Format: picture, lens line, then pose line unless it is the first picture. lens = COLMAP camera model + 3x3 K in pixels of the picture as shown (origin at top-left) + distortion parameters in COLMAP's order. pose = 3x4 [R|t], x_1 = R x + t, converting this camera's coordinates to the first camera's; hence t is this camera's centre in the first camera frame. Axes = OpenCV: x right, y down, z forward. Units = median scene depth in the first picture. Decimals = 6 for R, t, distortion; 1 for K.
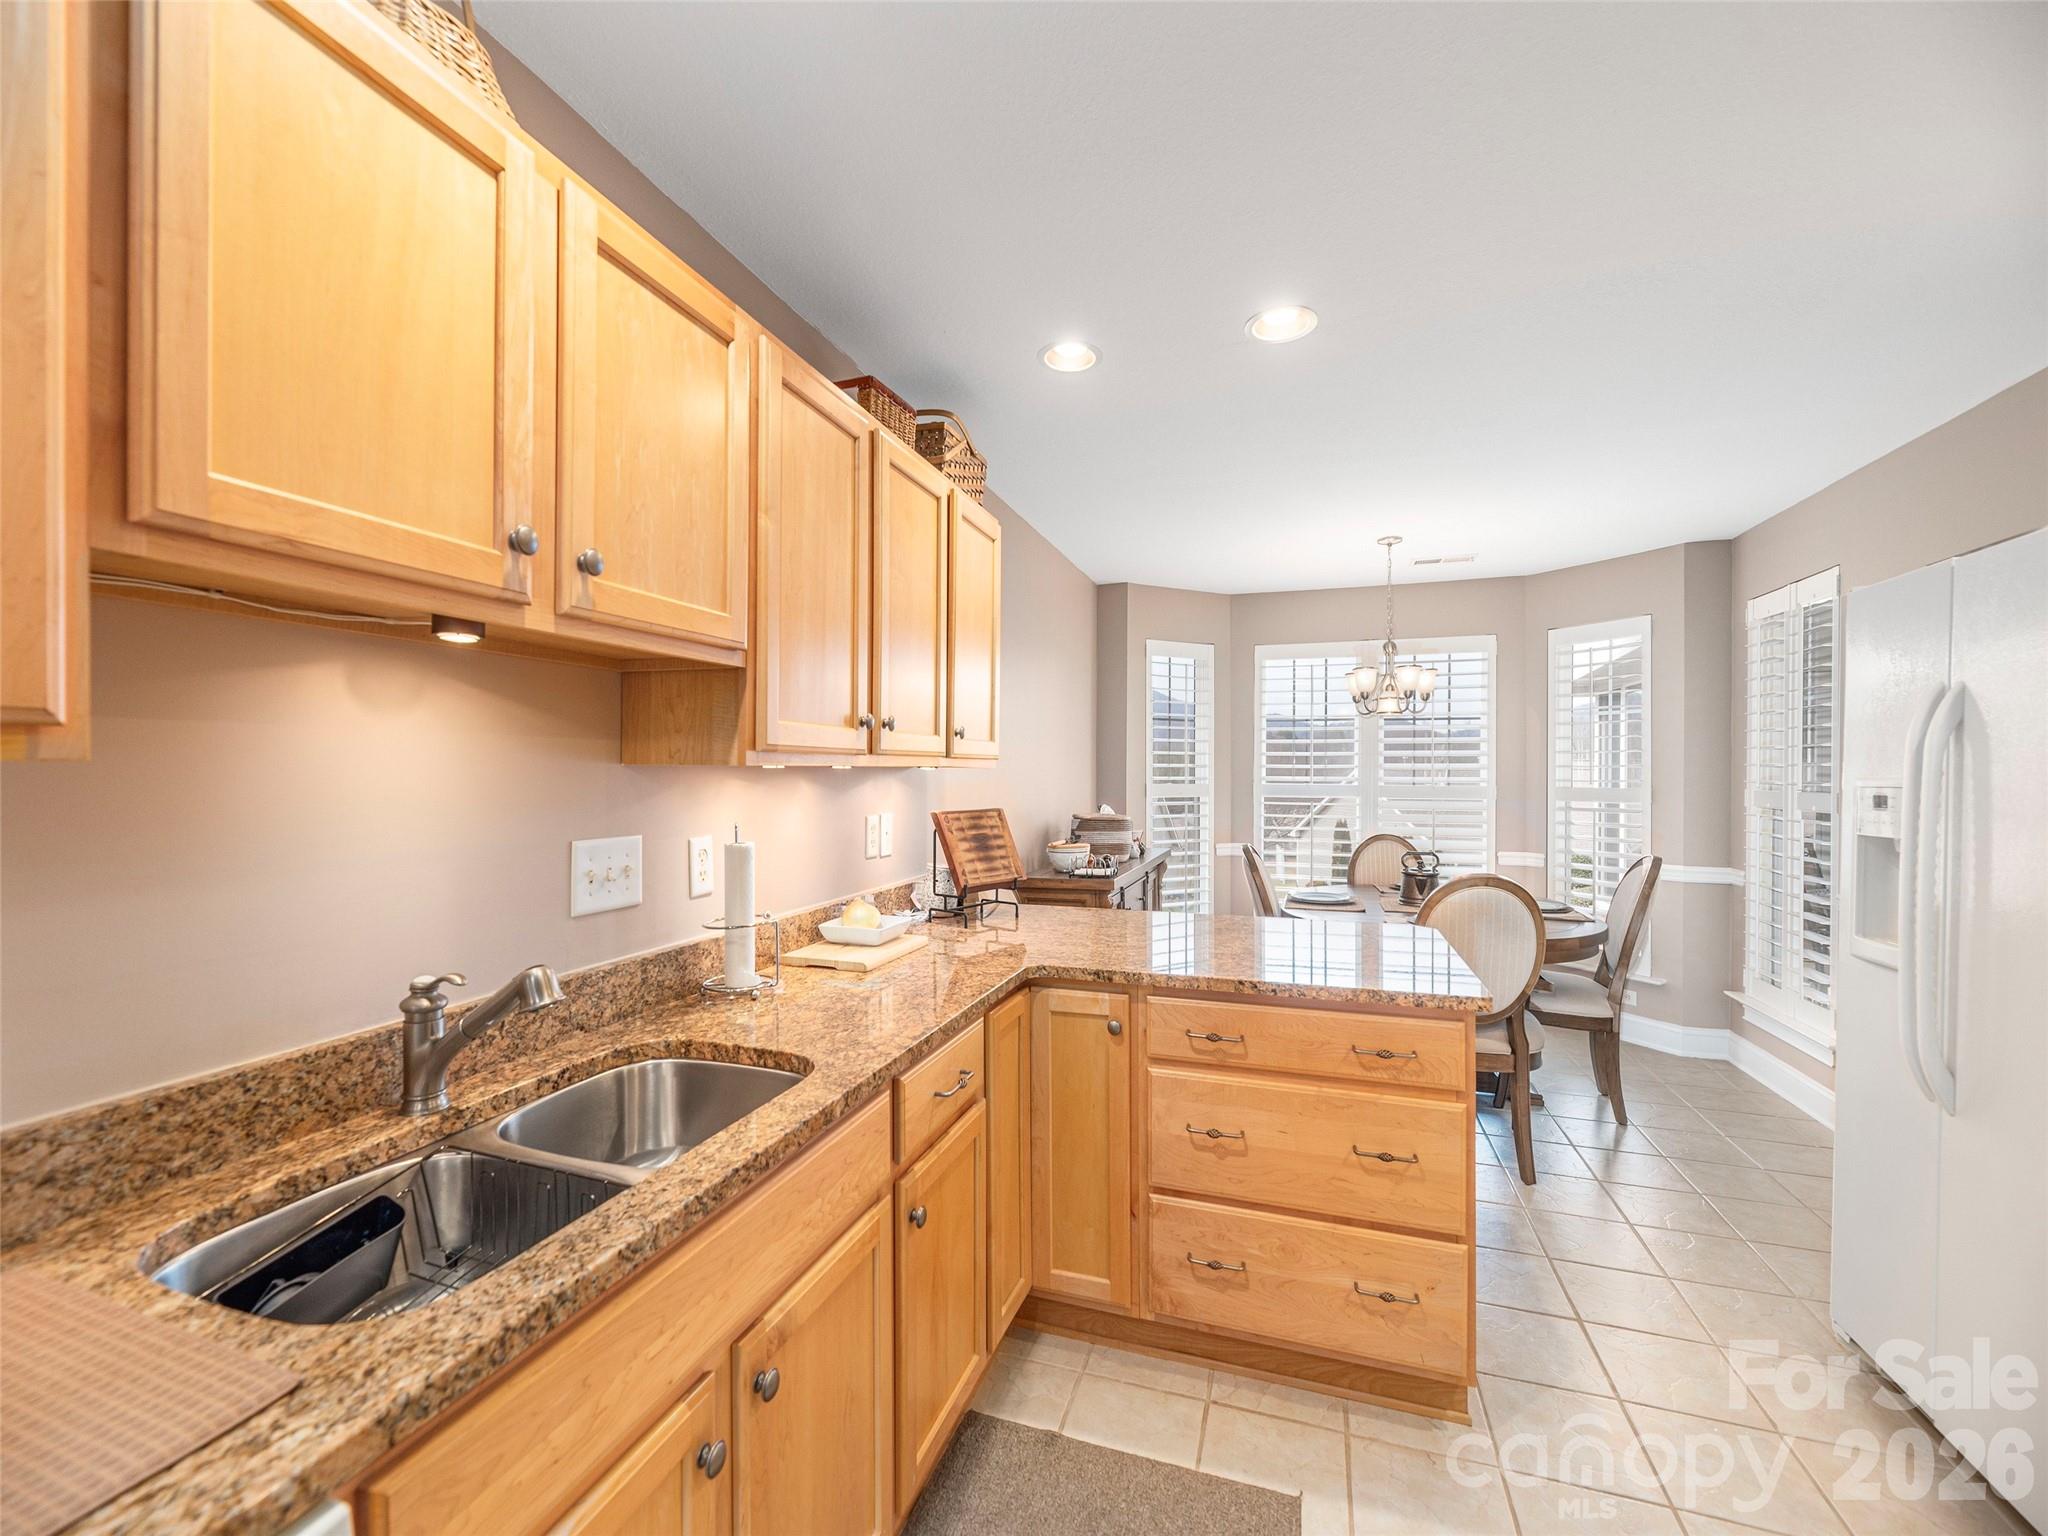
lens RADIAL K [[830.9, 0, 1031.2], [0, 830.9, 769.7], [0, 0, 1]] dist [-0.003512, -0.000160]
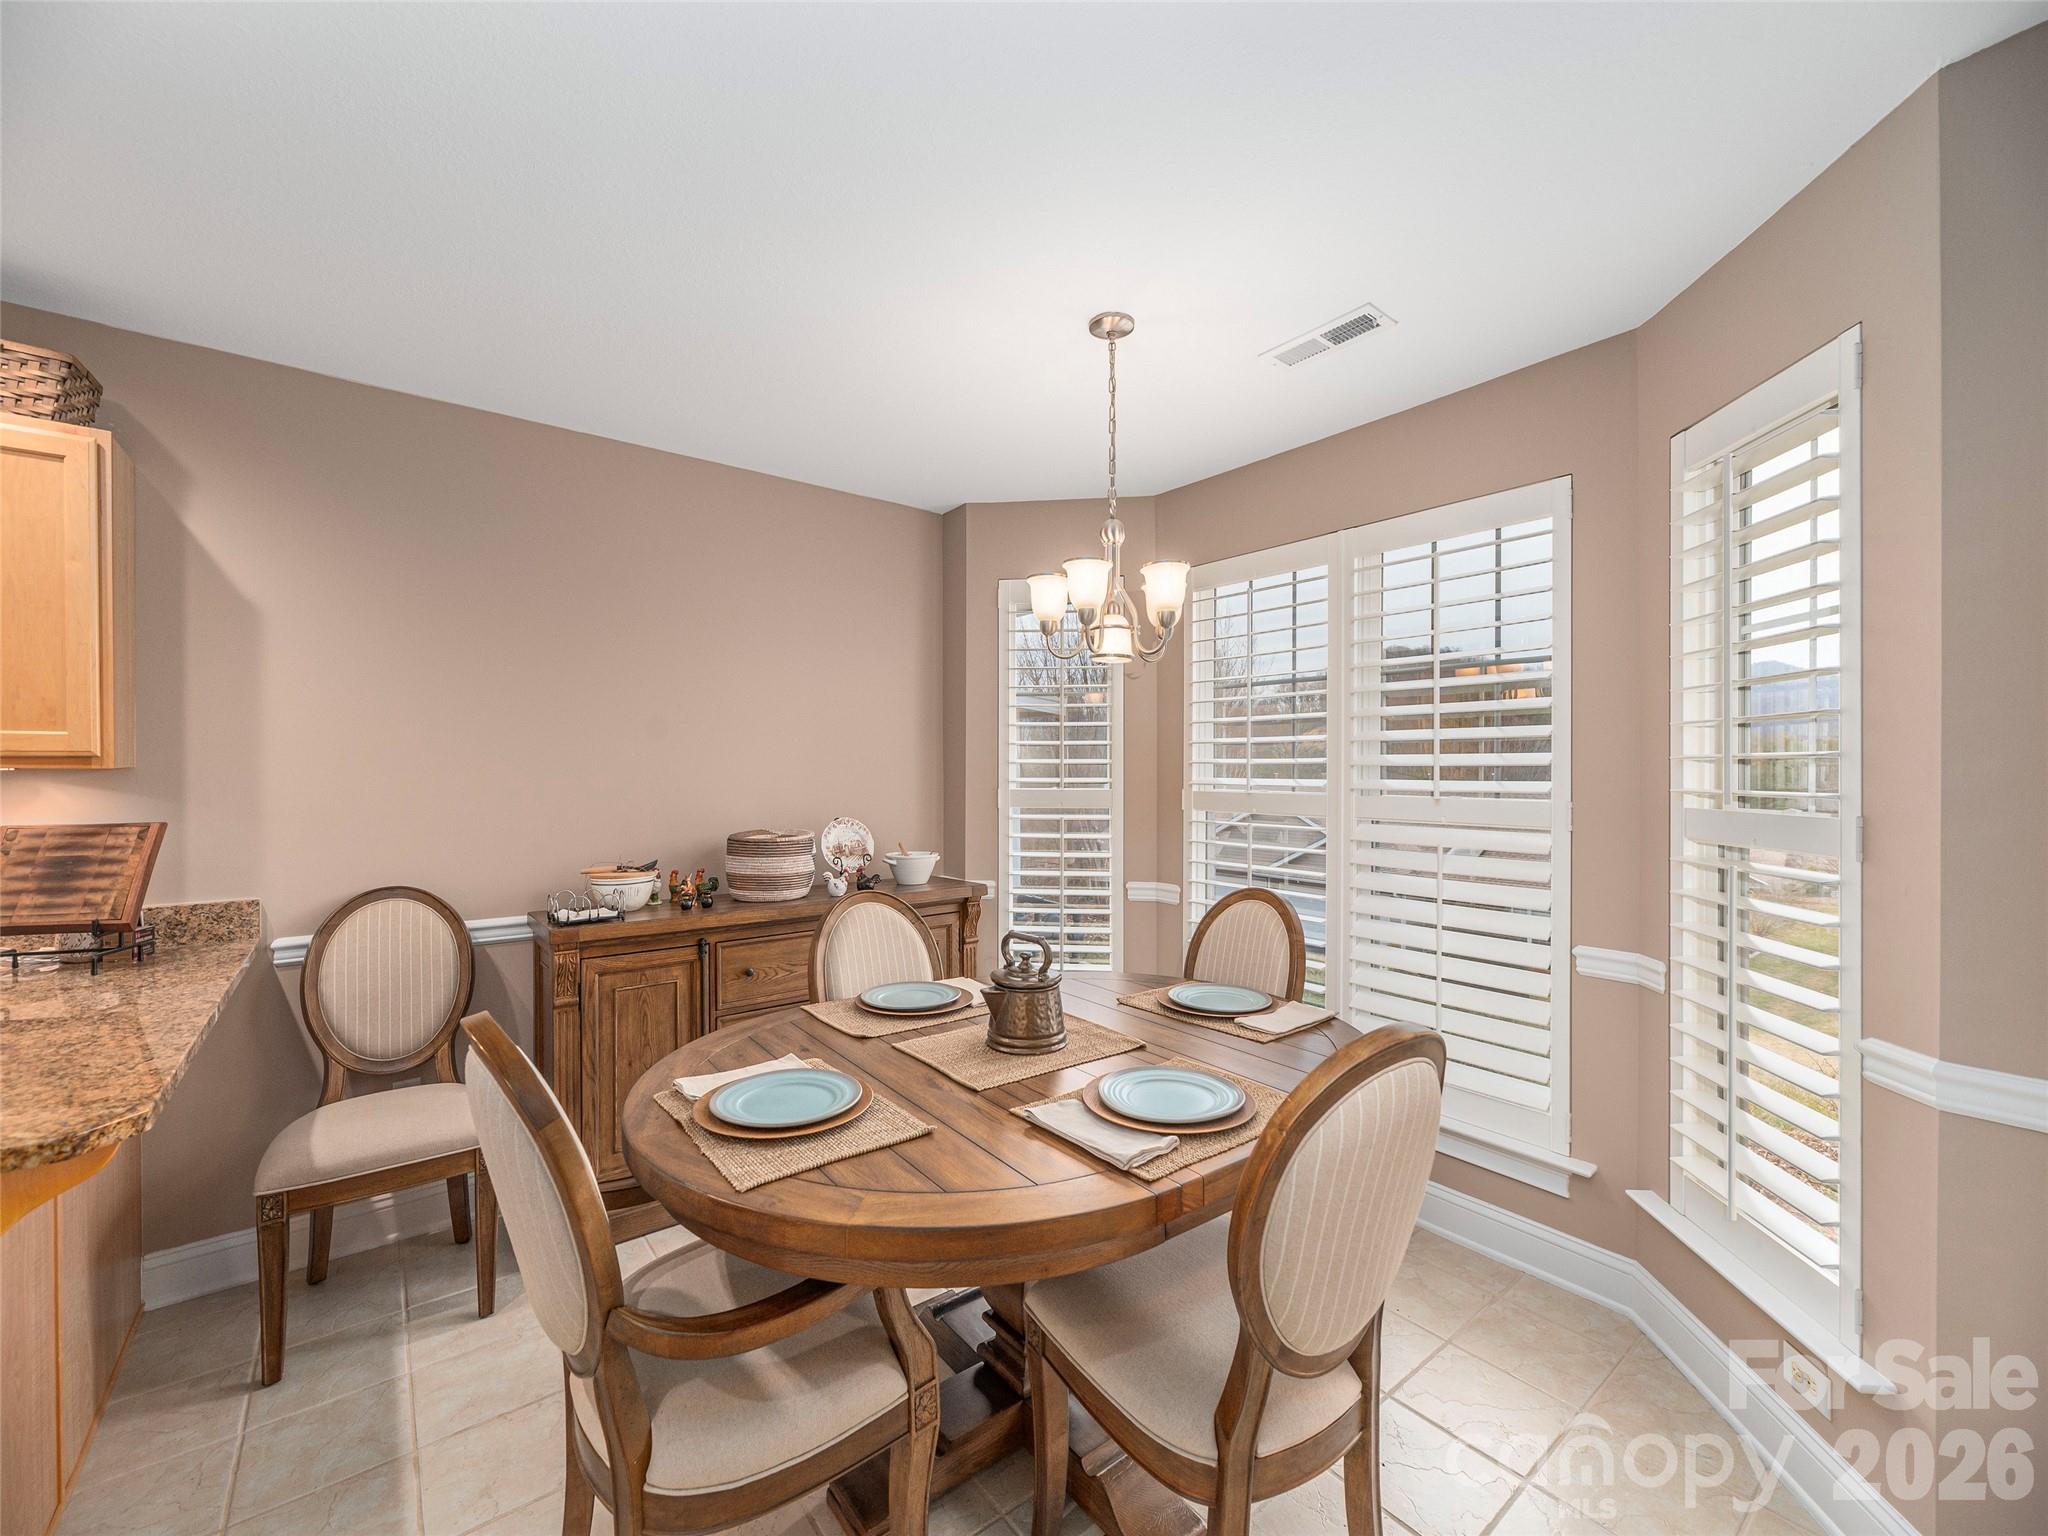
lens RADIAL K [[830.9, 0, 1013.2], [0, 830.9, 771.3], [0, 0, 1]] dist [-0.003512, -0.000160]
pose [[0.838734, -0.005212, -0.544516, 1.874248], [0.005817, 0.999983, -0.000613, 0.010009], [0.544510, -0.002653, 0.838750, 1.489974]]
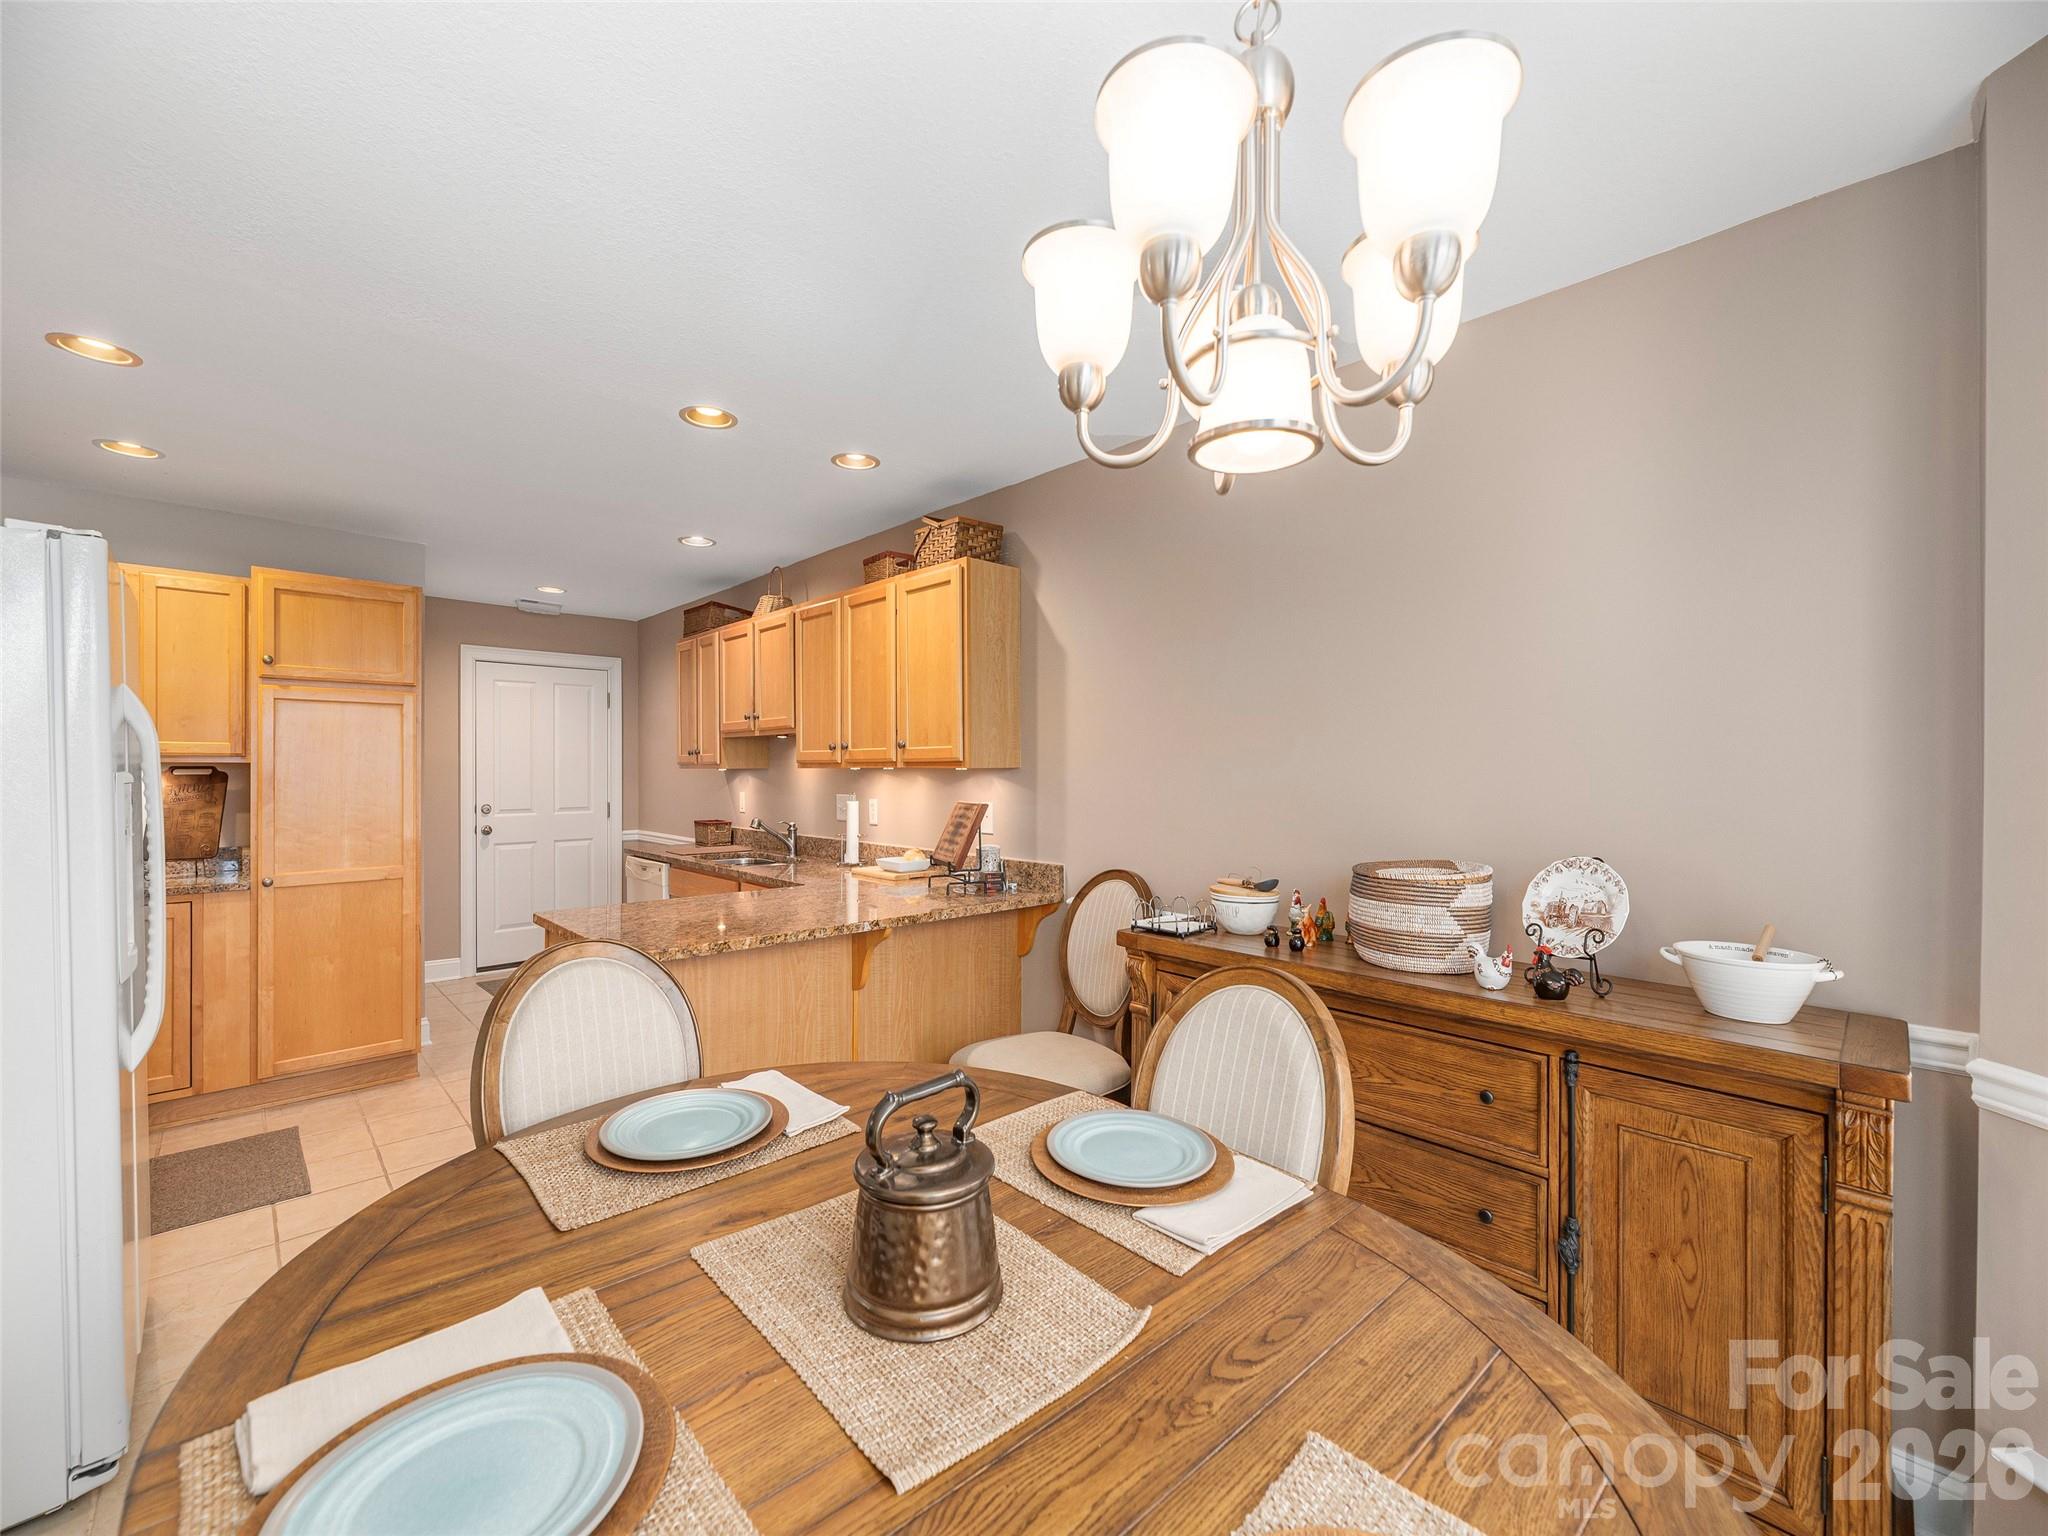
lens RADIAL K [[830.9, 0, 1026.3], [0, 830.9, 770.8], [0, 0, 1]] dist [-0.003512, -0.000160]
pose [[-0.455438, -0.005094, -0.890253, 1.755805], [-0.003686, 0.999986, -0.003836, 0.009909], [0.890260, 0.001535, -0.455450, 2.912954]]
